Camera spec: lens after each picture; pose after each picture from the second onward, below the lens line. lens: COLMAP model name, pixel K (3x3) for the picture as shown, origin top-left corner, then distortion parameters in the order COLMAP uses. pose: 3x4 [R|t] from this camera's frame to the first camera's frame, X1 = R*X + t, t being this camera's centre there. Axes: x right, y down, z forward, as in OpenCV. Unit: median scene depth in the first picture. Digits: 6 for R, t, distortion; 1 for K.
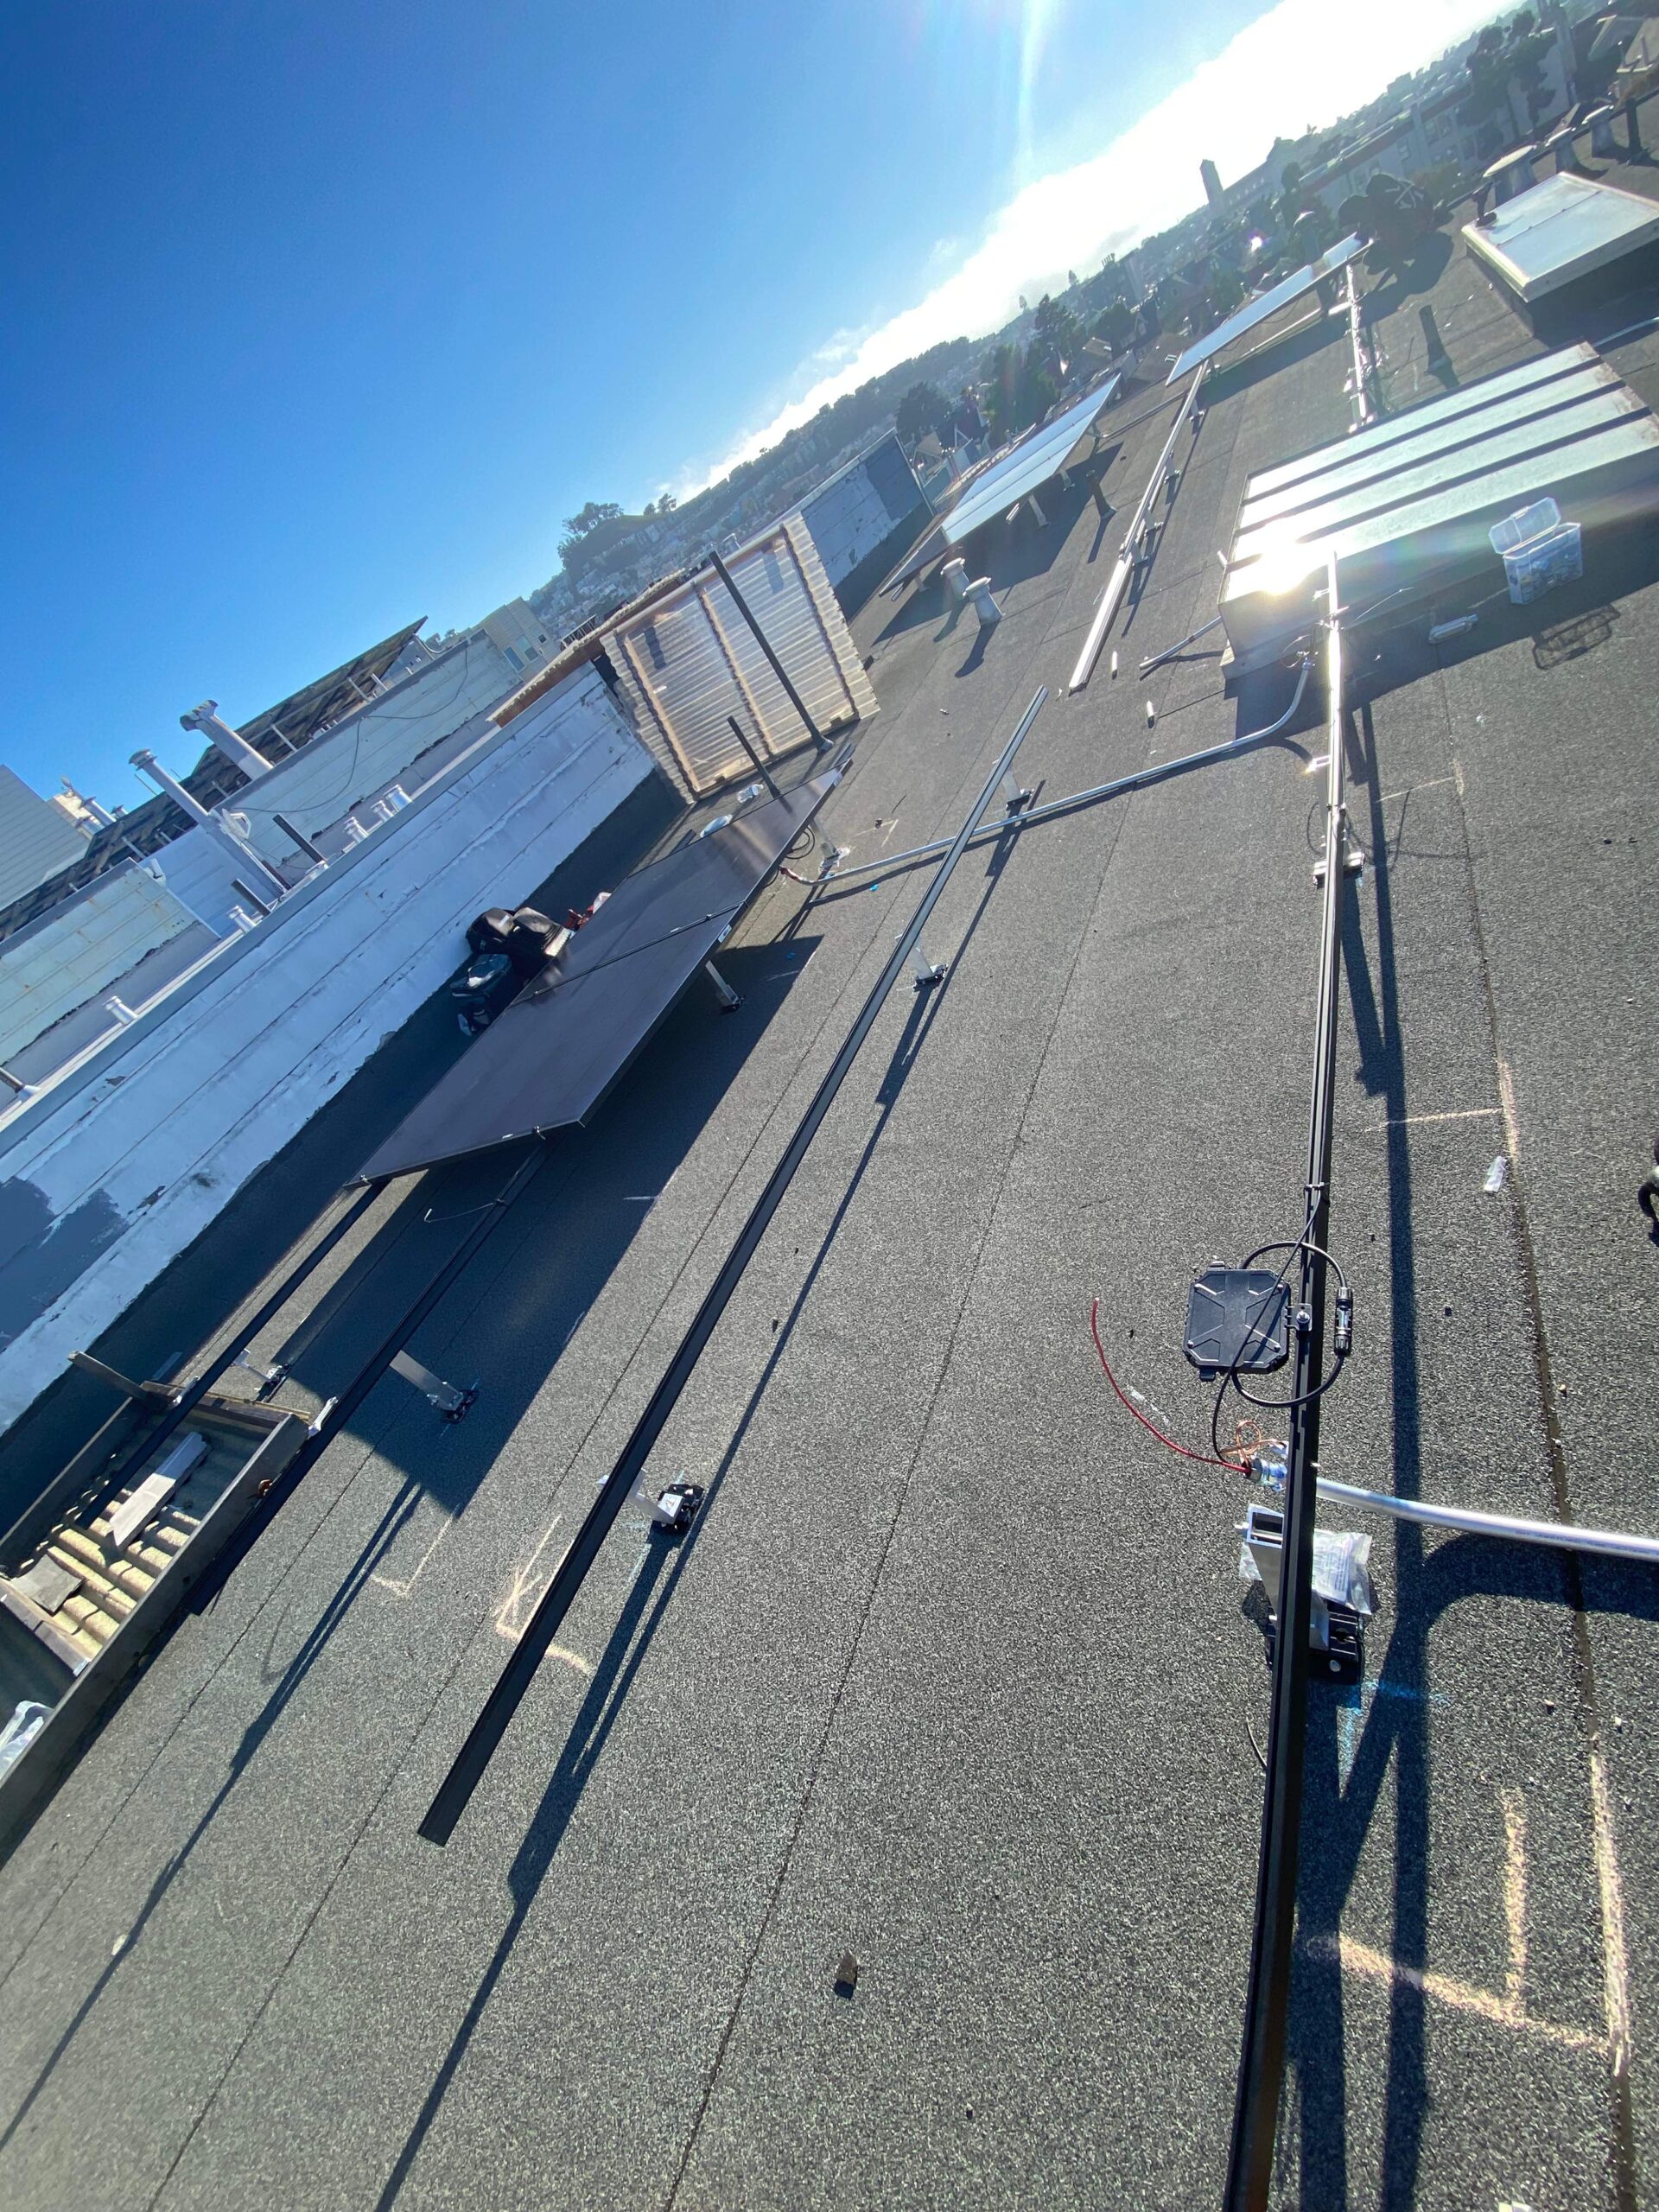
lens RADIAL K [[899.0, 0, 828.9], [0, 899.0, 1111.1], [0, 0, 1]] dist [0.009638, -0.015358]
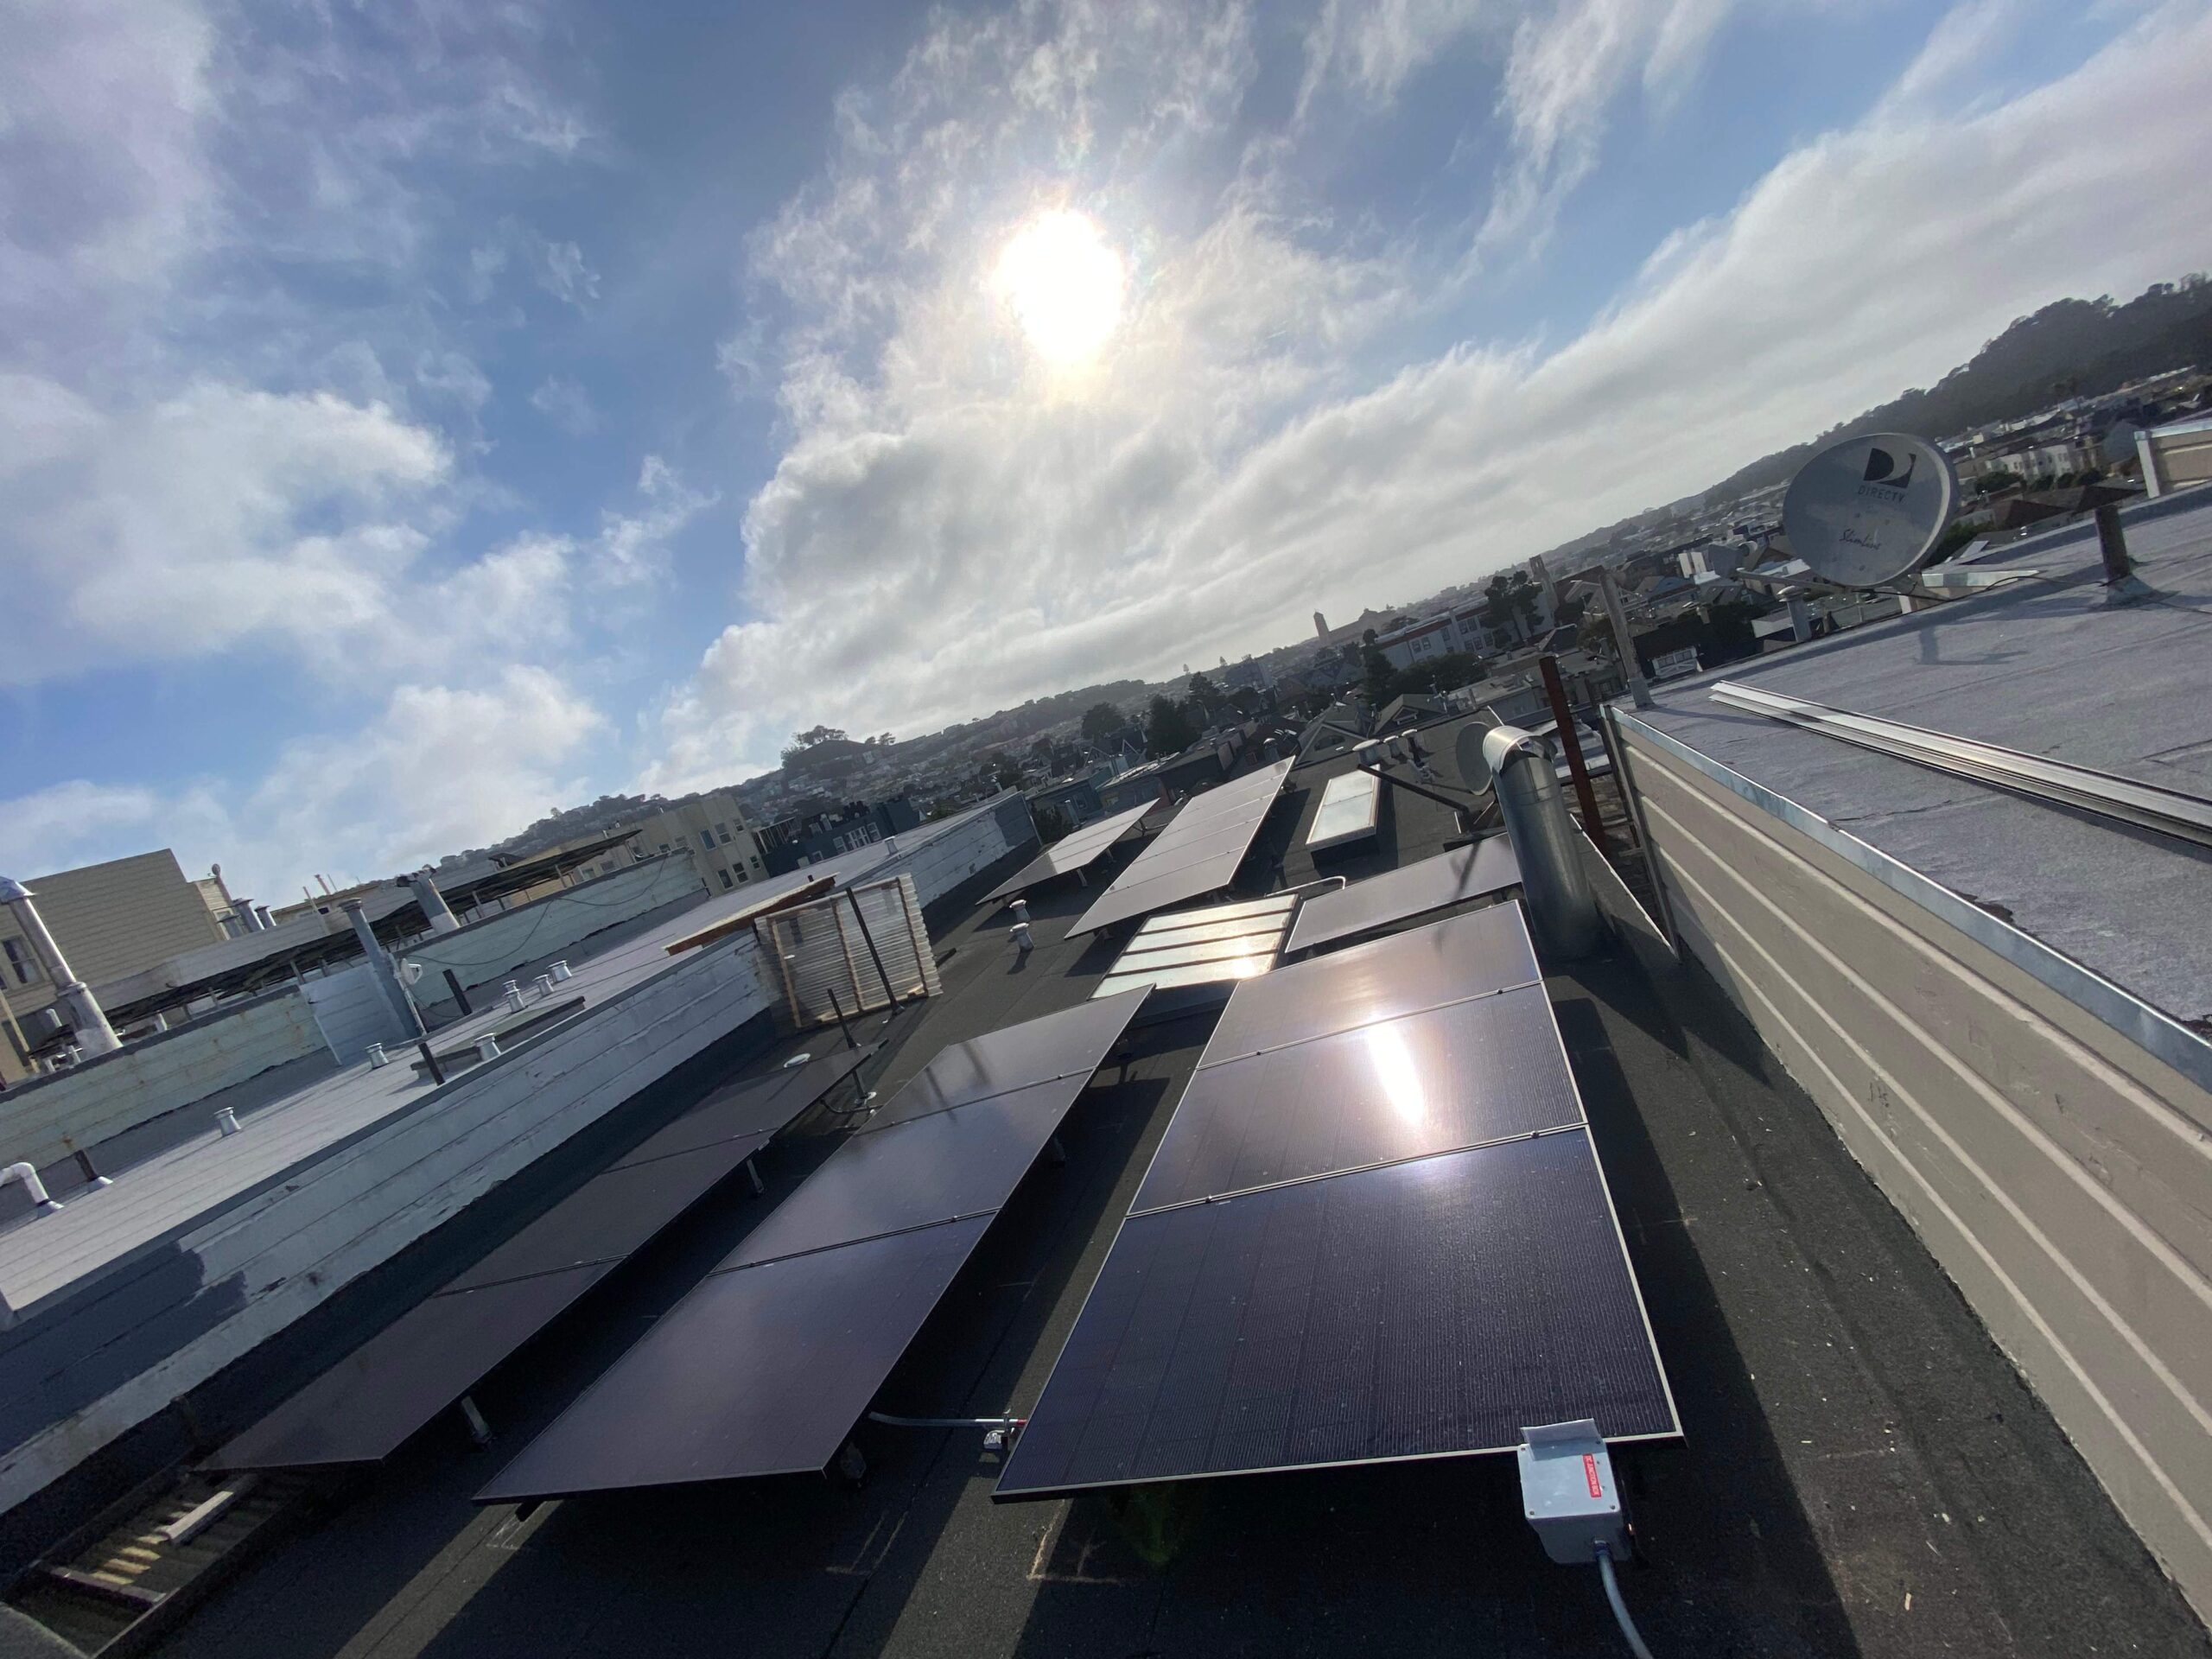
lens RADIAL K [[899.7, 0, 1099.2], [0, 899.7, 825.5], [0, 0, 1]] dist [0.027833, -0.024748]
pose [[0.978658, 0.181032, 0.097245, 0.084930], [-0.106674, 0.852003, -0.512554, 0.033360], [-0.175642, 0.491241, 0.853131, -0.317096]]
